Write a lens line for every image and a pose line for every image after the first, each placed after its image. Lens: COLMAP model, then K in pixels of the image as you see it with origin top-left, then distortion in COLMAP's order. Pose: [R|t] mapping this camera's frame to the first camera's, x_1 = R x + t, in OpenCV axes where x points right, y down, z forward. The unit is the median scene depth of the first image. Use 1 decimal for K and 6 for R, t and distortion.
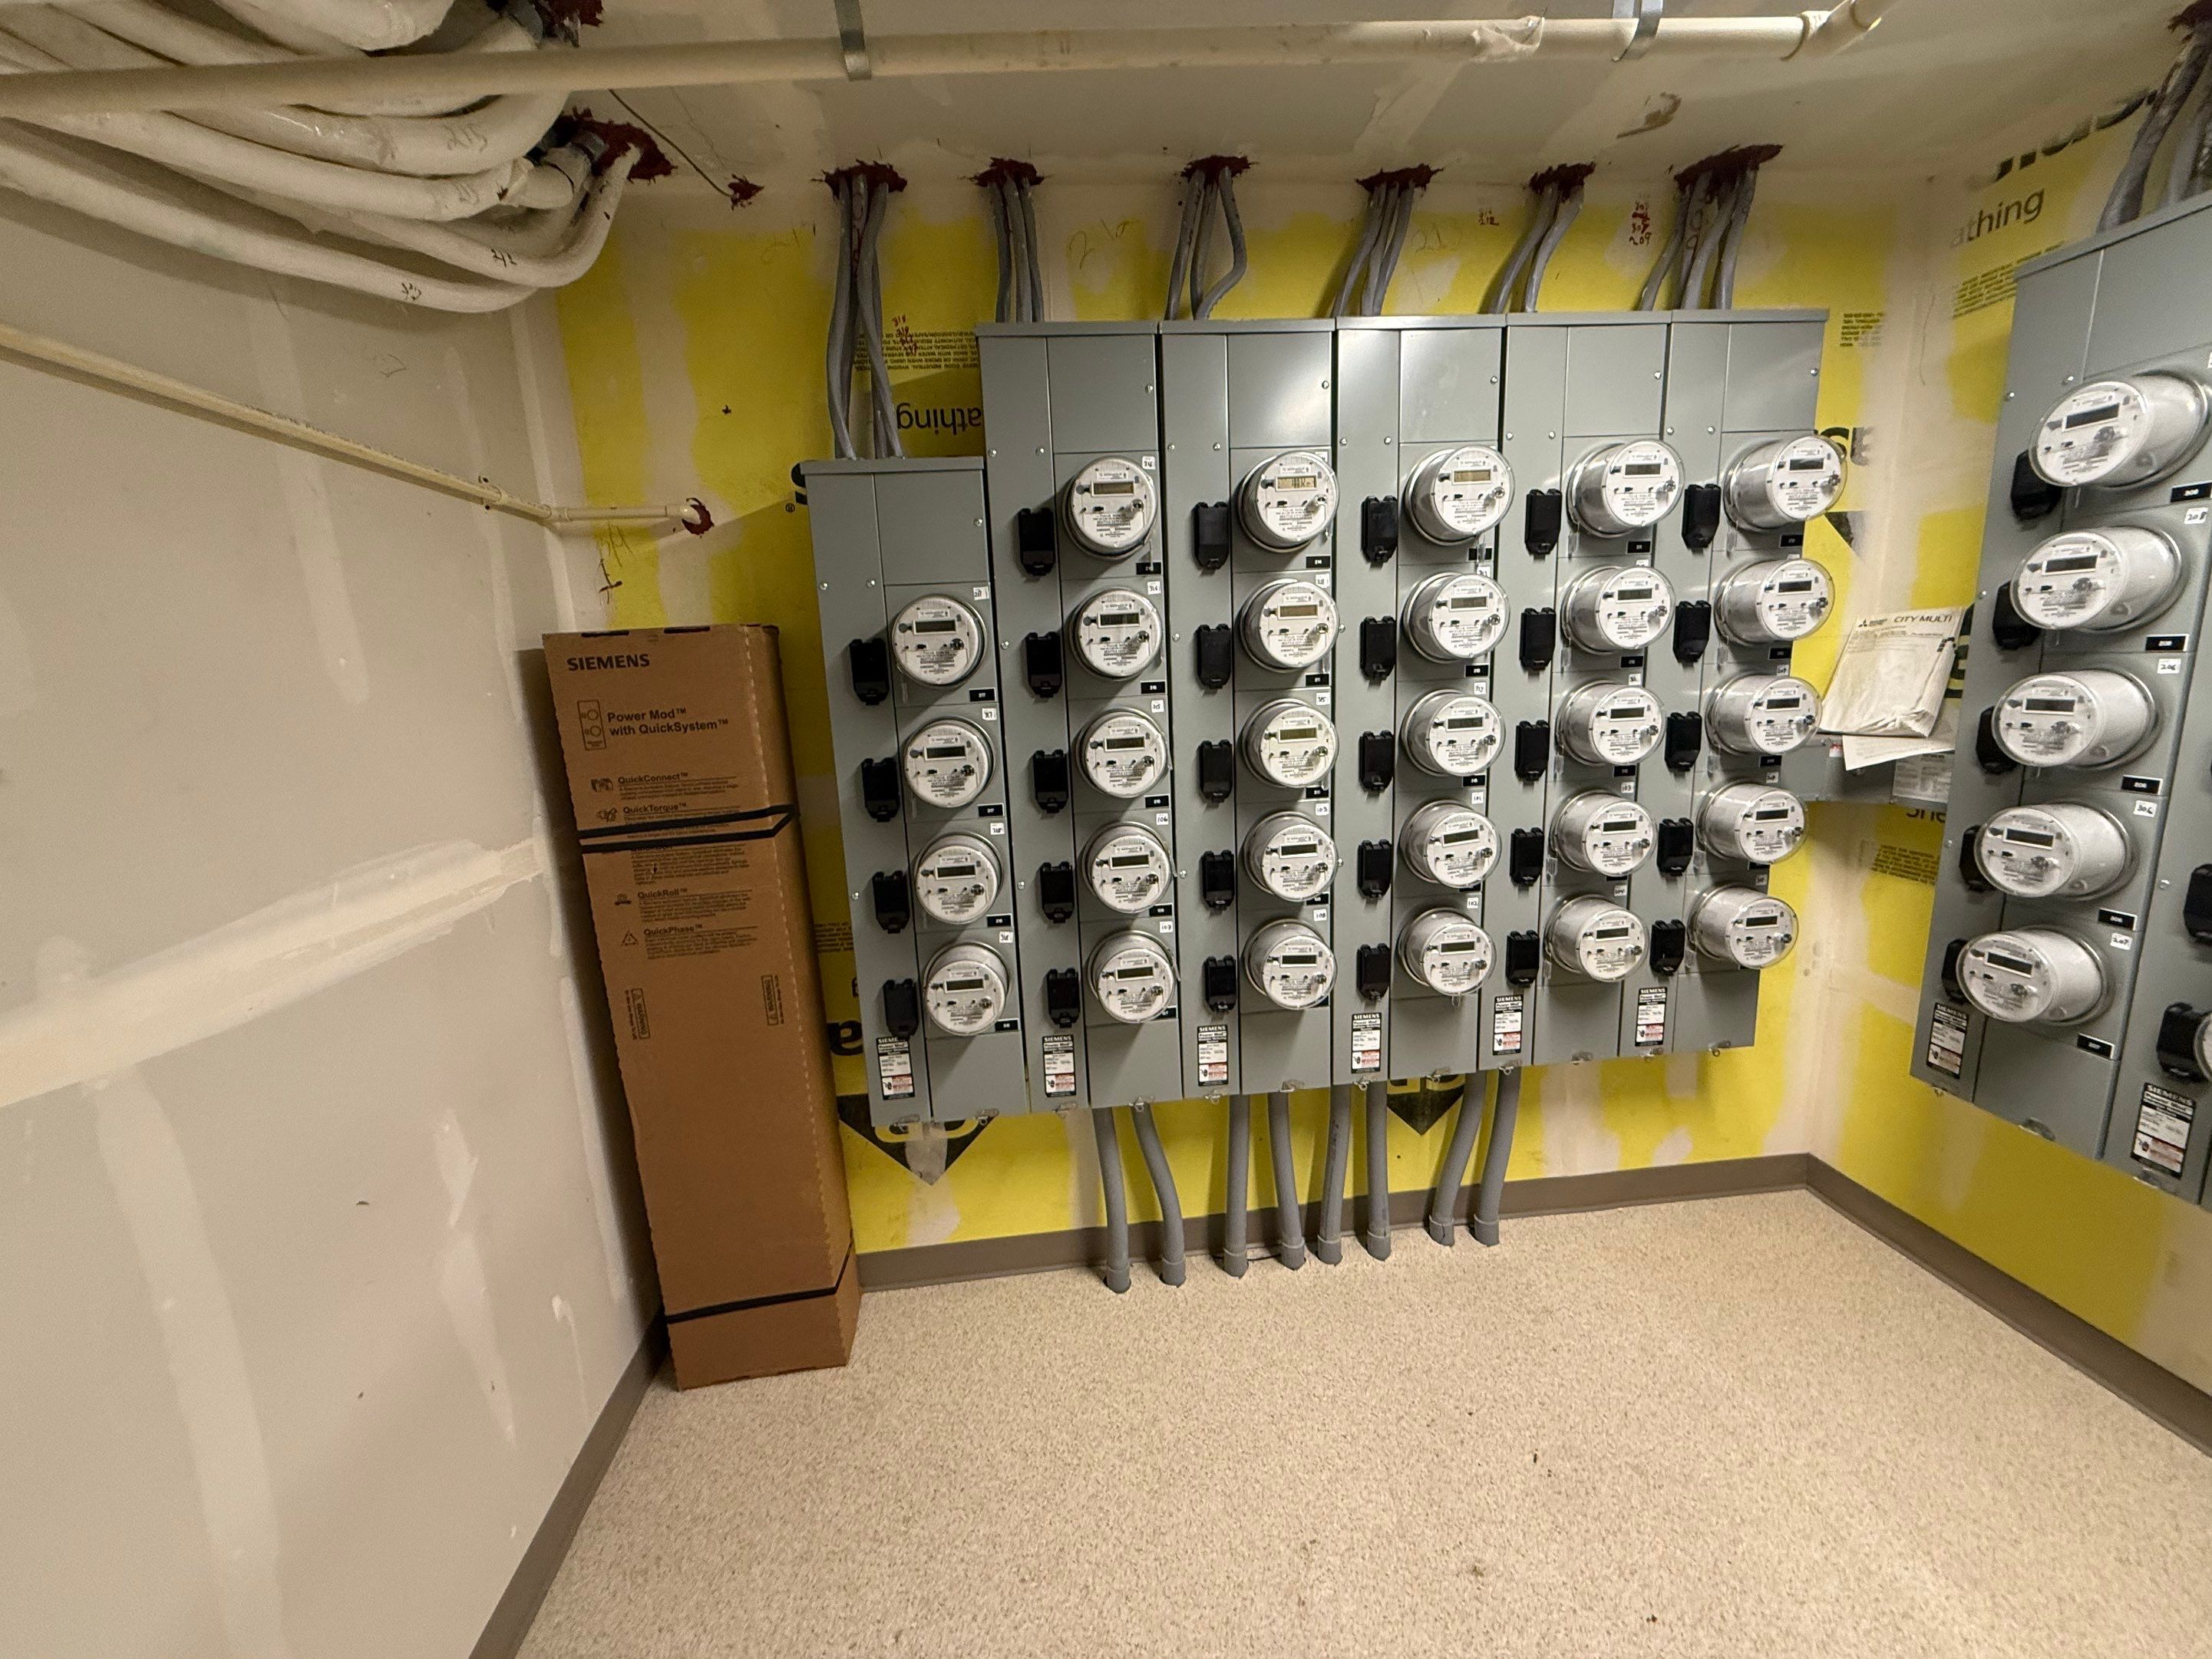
lens RADIAL K [[889.1, 0, 1100.9], [0, 889.1, 827.5], [0, 0, 1]] dist [0.001444, 0.000176]
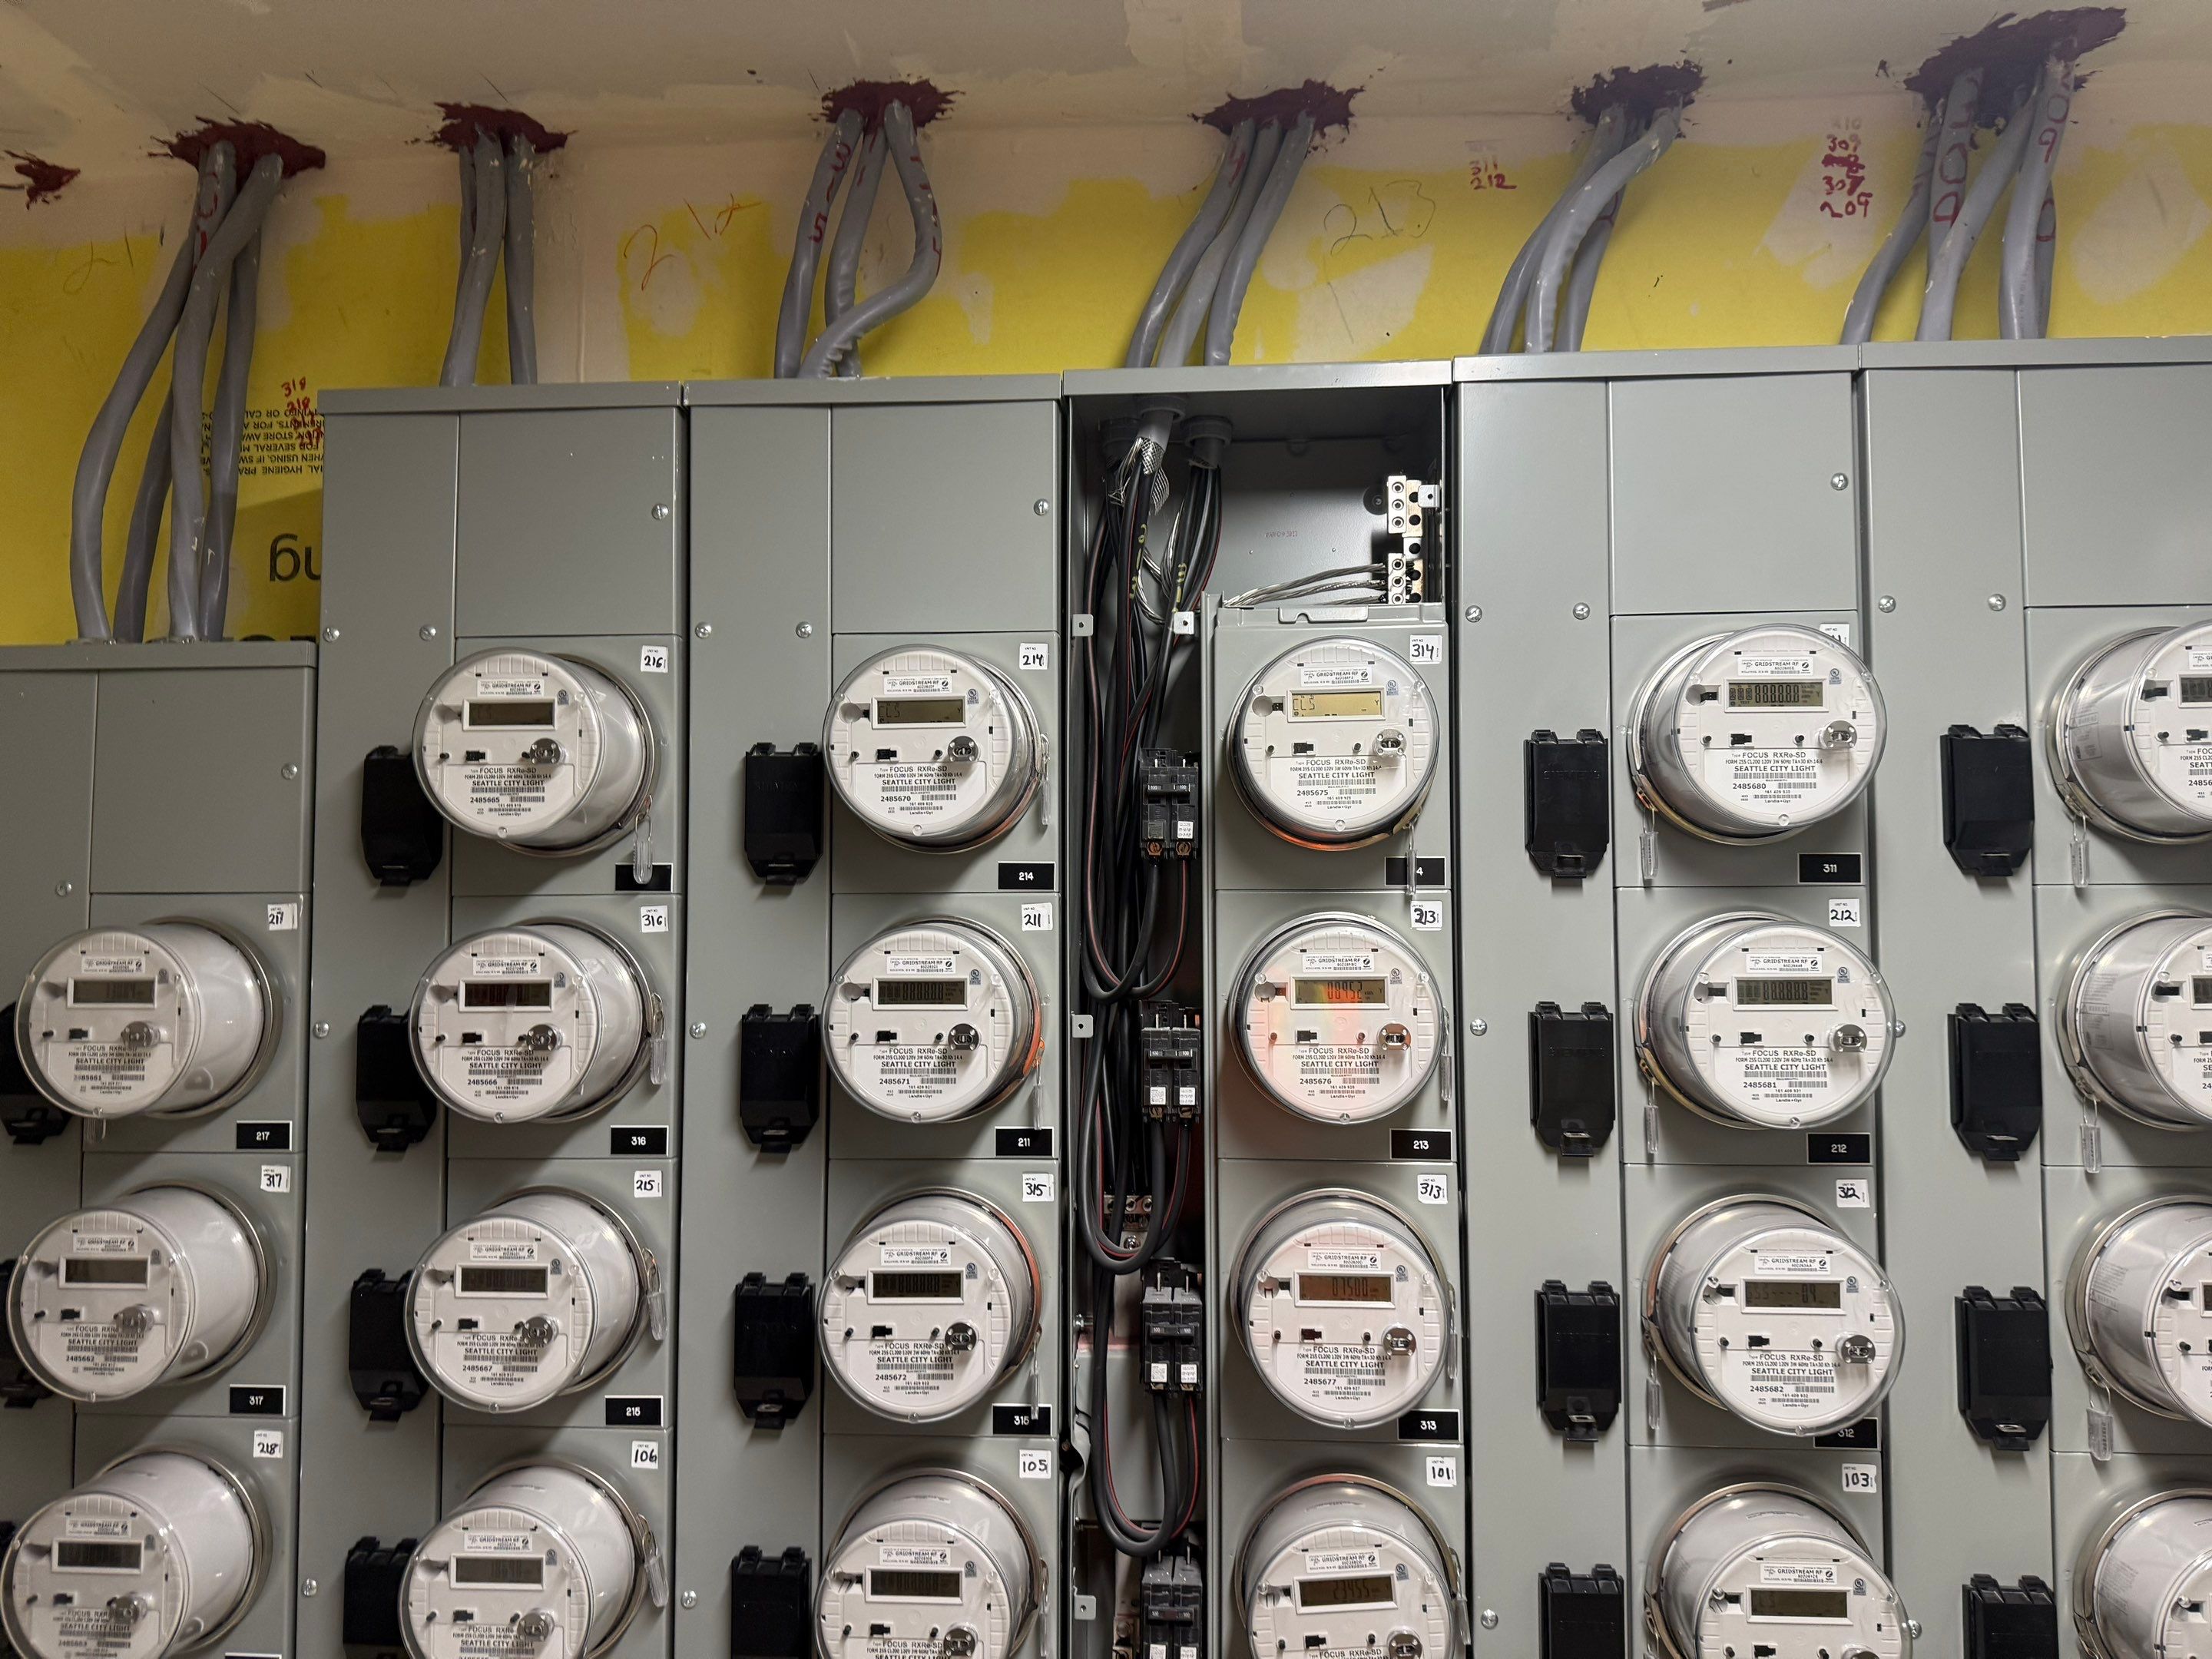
lens RADIAL K [[1586.6, 0, 1087.7], [0, 1586.6, 841.4], [0, 0, 1]] dist [0.030854, -0.036381]
pose [[0.984615, 0.035986, -0.170990, 0.390122], [-0.075368, 0.970318, -0.229788, -0.132097], [0.157645, 0.239140, 0.958102, 0.241383]]
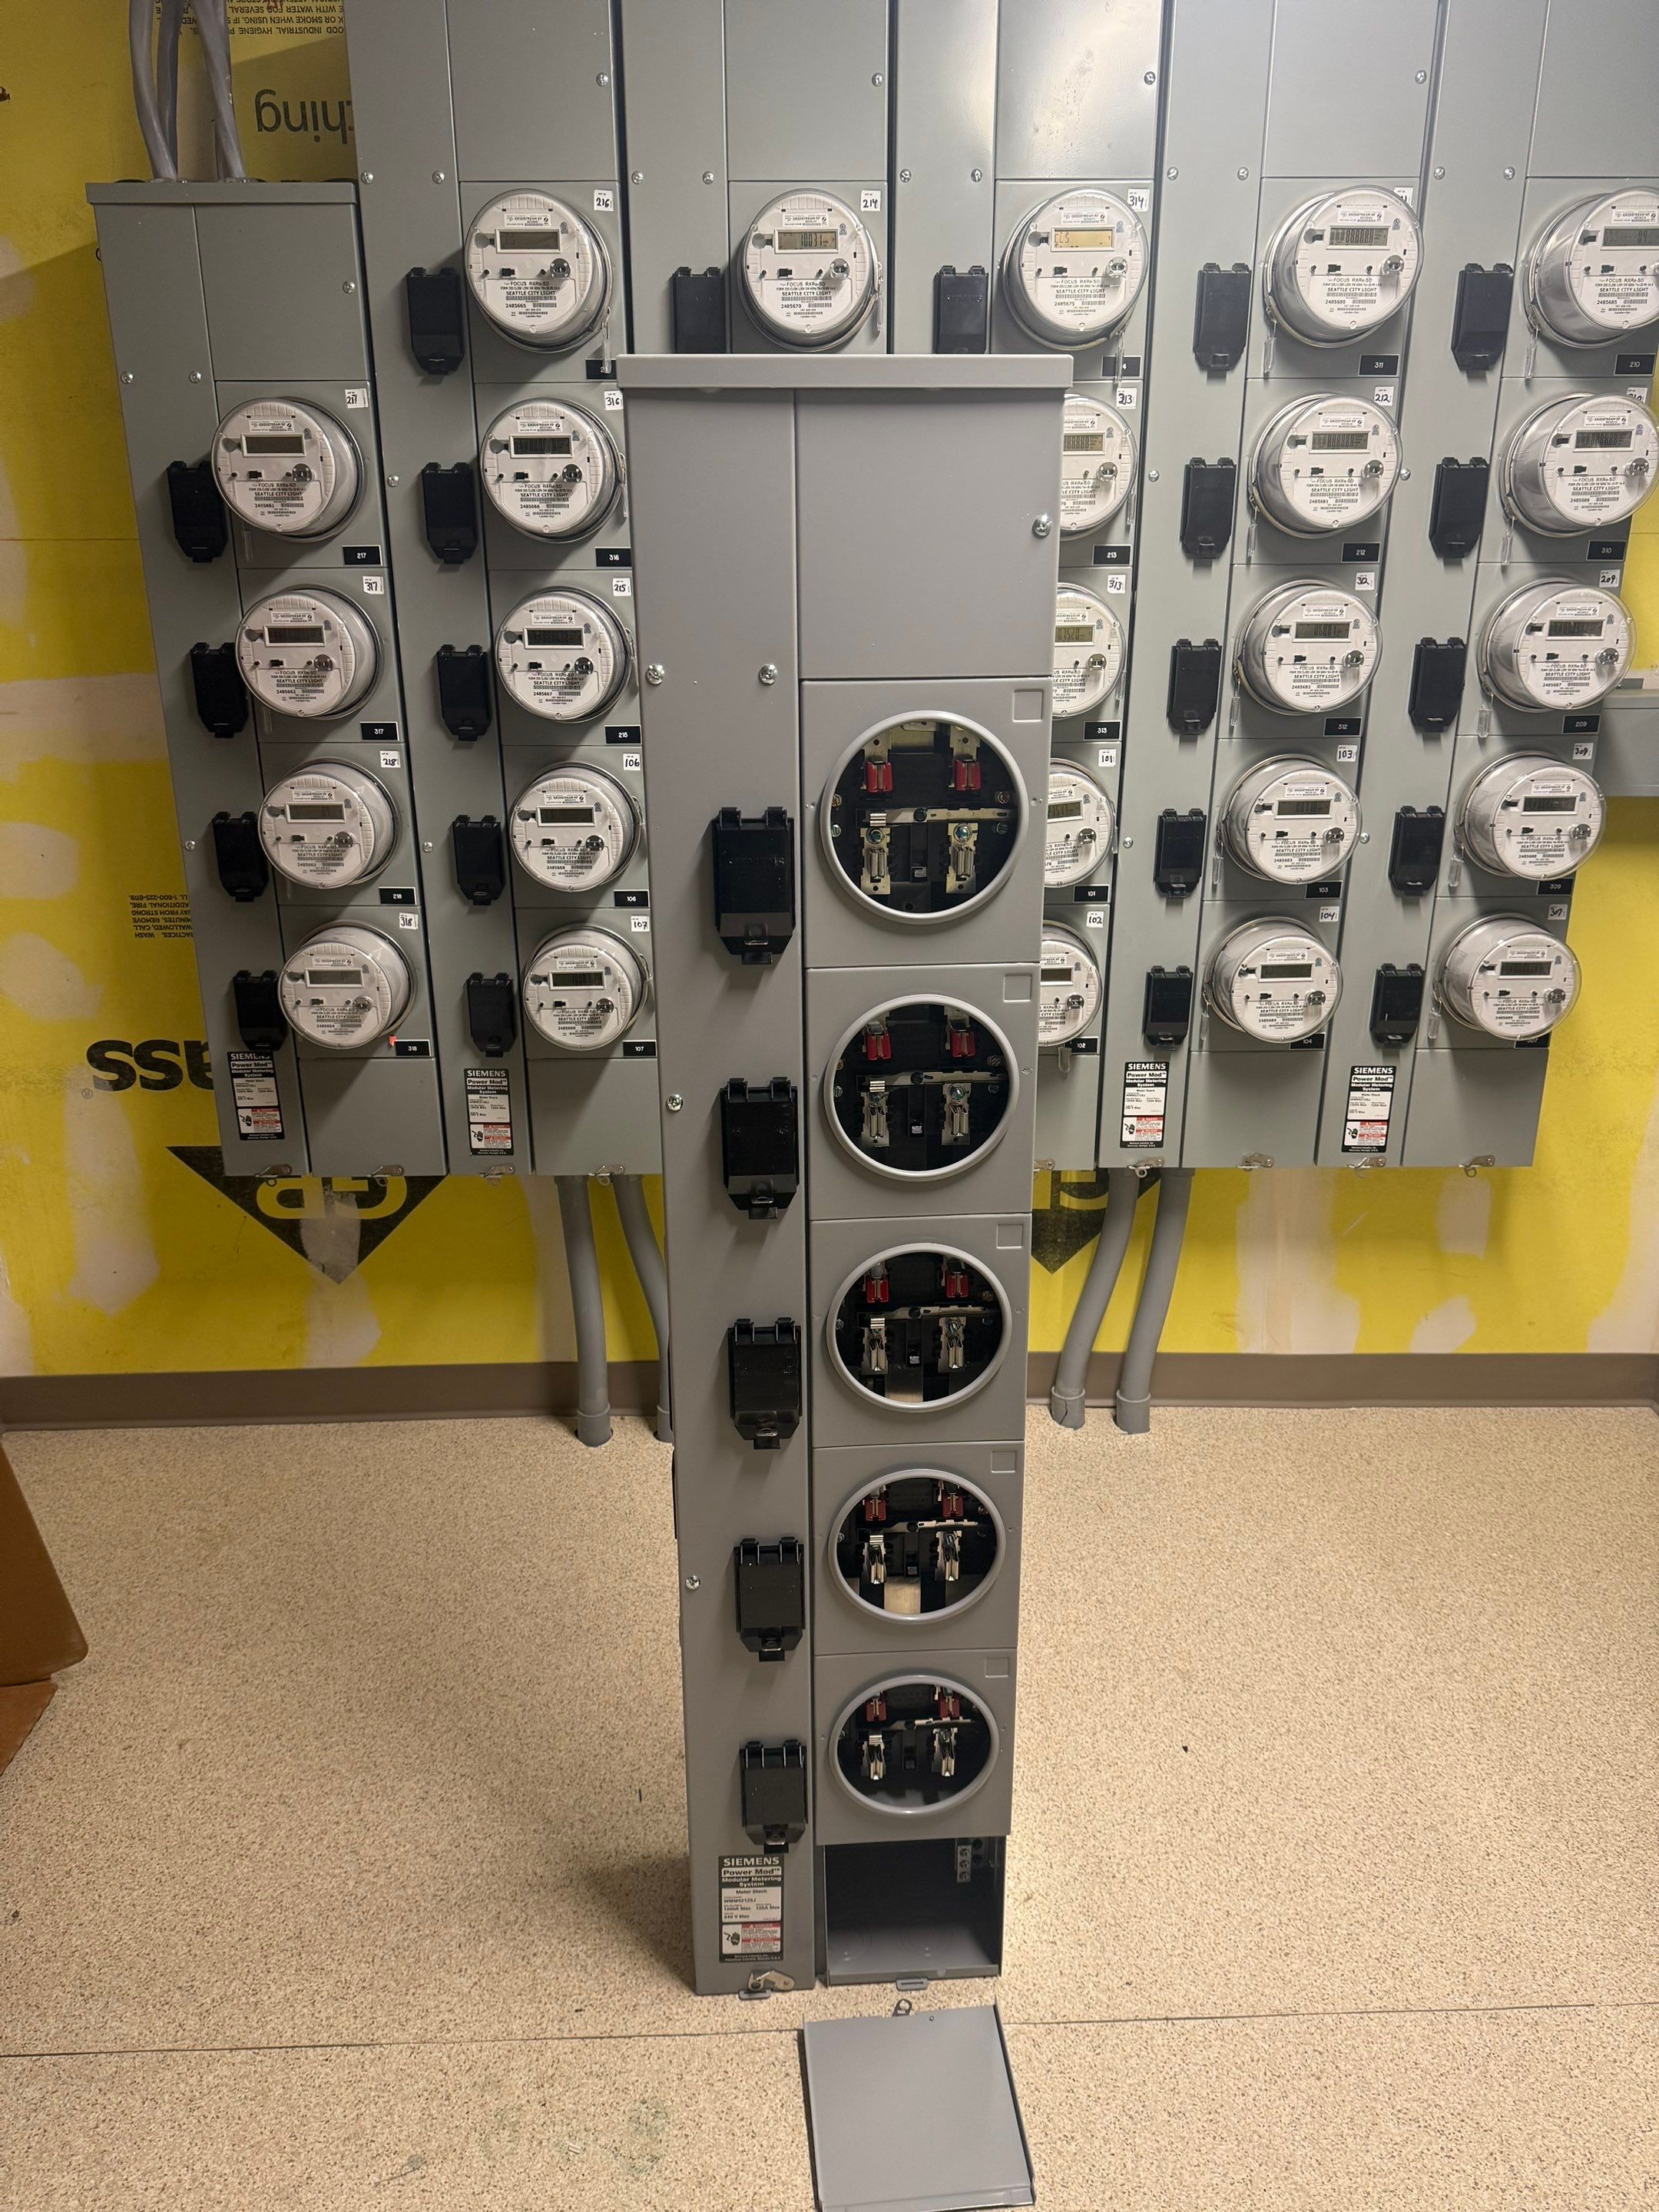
lens RADIAL K [[1586.6, 0, 829.6], [0, 1586.6, 1123.6], [0, 0, 1]] dist [0.030854, -0.036381]
pose [[0.995485, 0.069478, -0.064679, 0.318905], [-0.059190, 0.987025, 0.149260, 0.074659], [0.074210, -0.144758, 0.986680, -0.239318]]
